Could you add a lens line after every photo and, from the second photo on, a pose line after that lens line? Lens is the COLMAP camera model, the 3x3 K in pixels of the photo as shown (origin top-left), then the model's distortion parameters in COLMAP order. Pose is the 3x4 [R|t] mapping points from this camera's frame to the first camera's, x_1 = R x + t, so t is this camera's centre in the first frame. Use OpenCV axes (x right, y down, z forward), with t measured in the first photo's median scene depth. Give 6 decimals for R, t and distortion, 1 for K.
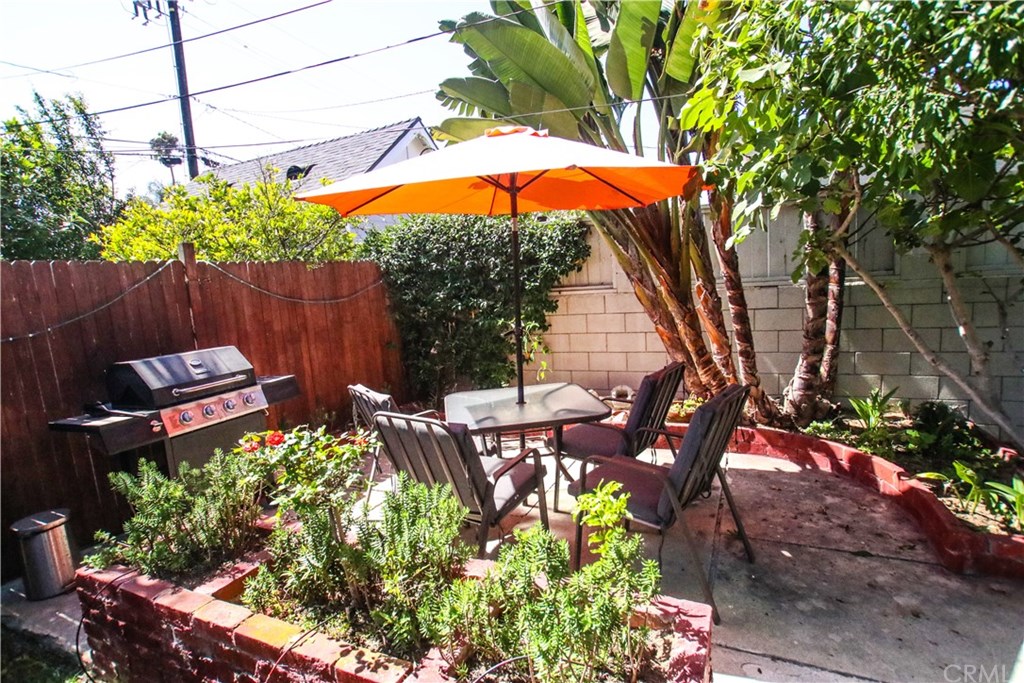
lens RADIAL K [[516.2, 0, 511.7], [0, 516.2, 343.0], [0, 0, 1]] dist [-0.053541, 0.022213]
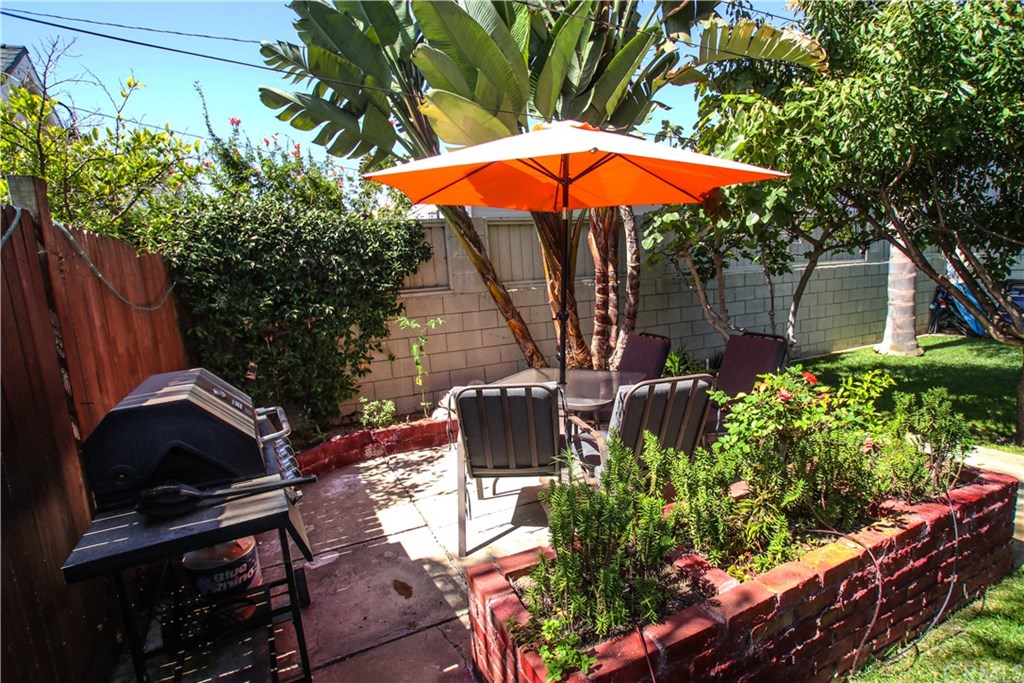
lens RADIAL K [[516.2, 0, 513.0], [0, 516.2, 343.1], [0, 0, 1]] dist [-0.053541, 0.022213]
pose [[0.653488, -0.078116, 0.752895, -0.507591], [0.116661, 0.993170, 0.001788, 0.013571], [-0.747892, 0.086665, 0.658138, 0.228815]]
